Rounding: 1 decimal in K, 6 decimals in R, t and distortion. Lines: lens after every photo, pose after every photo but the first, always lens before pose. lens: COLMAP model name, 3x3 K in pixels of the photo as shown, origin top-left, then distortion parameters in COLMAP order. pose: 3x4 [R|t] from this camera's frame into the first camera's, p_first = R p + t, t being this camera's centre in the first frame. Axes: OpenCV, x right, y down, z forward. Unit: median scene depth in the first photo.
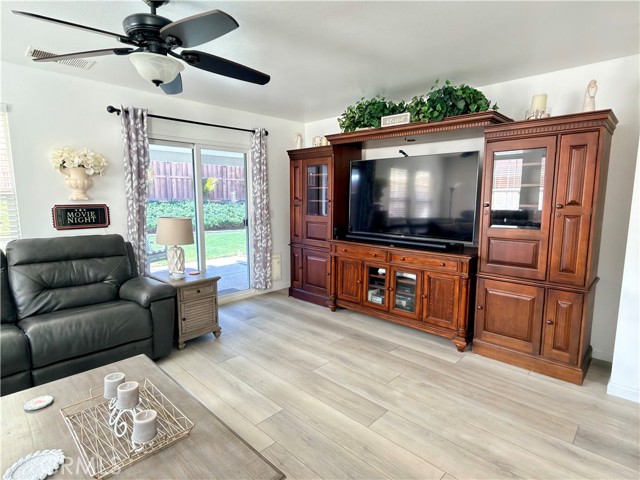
lens RADIAL K [[344.4, 0, 321.1], [0, 344.4, 242.0], [0, 0, 1]] dist [-0.001459, -0.000077]
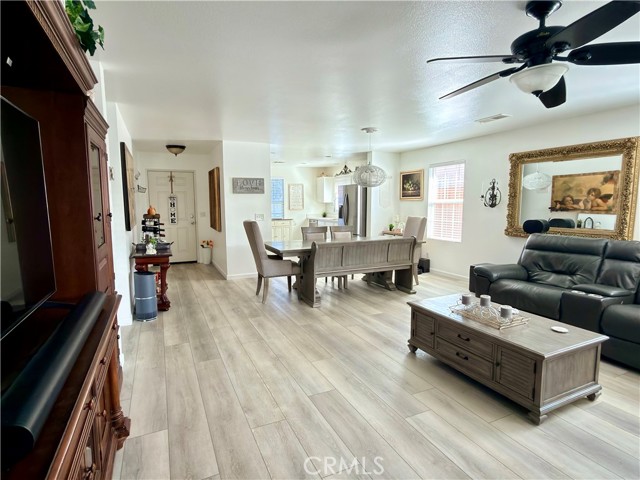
lens RADIAL K [[344.4, 0, 321.4], [0, 344.4, 243.3], [0, 0, 1]] dist [-0.001459, -0.000077]
pose [[-0.935294, -0.041573, 0.351421, -0.154040], [0.050291, 0.967380, 0.248287, -0.189365], [-0.350280, 0.249894, -0.902694, 1.340087]]
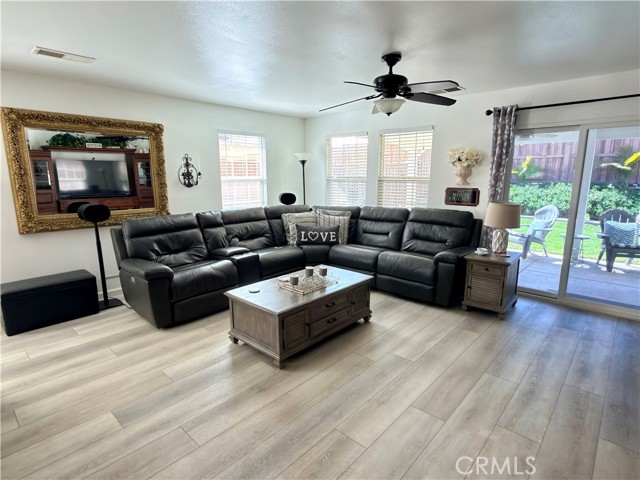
lens RADIAL K [[344.4, 0, 321.2], [0, 344.4, 243.3], [0, 0, 1]] dist [-0.001459, -0.000077]
pose [[0.030020, 0.191665, -0.981001, 0.718019], [-0.136375, 0.973051, 0.185938, -0.074443], [0.990202, 0.128202, 0.055349, 0.401214]]
